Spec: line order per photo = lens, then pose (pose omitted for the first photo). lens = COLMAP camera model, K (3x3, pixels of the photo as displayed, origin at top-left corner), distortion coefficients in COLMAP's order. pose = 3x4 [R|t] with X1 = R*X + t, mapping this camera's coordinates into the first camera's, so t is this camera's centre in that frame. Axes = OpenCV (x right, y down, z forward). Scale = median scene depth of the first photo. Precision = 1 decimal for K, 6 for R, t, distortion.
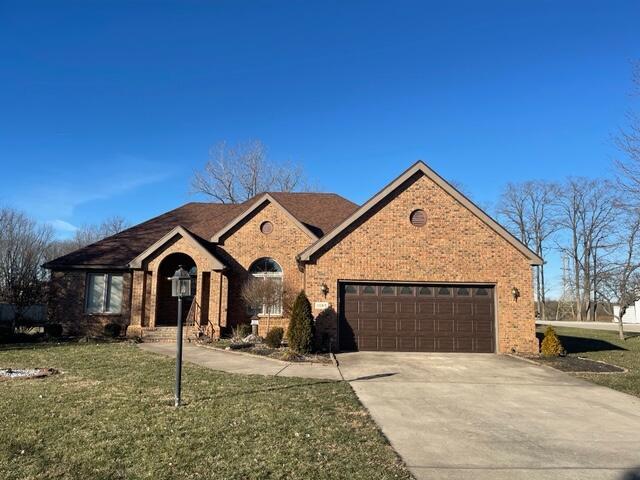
lens RADIAL K [[478.1, 0, 322.0], [0, 478.1, 238.7], [0, 0, 1]] dist [0.024961, -0.032154]
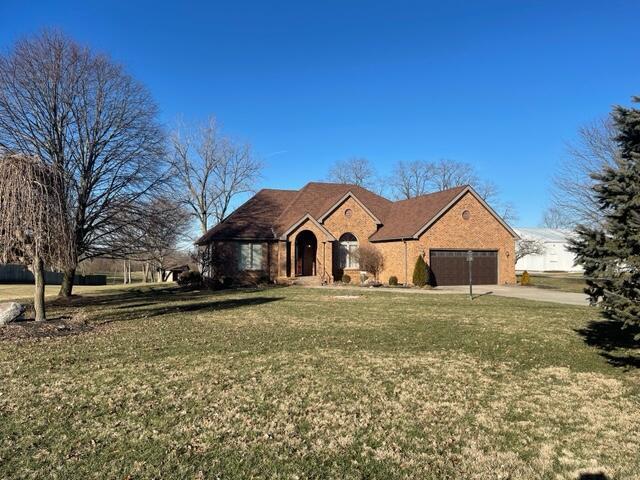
lens RADIAL K [[478.1, 0, 319.6], [0, 478.1, 241.9], [0, 0, 1]] dist [0.024961, -0.032154]
pose [[0.947459, -0.003252, 0.319861, -0.734787], [-0.029523, 0.994791, 0.097563, -0.082403], [-0.318512, -0.101880, 0.942428, -0.466617]]
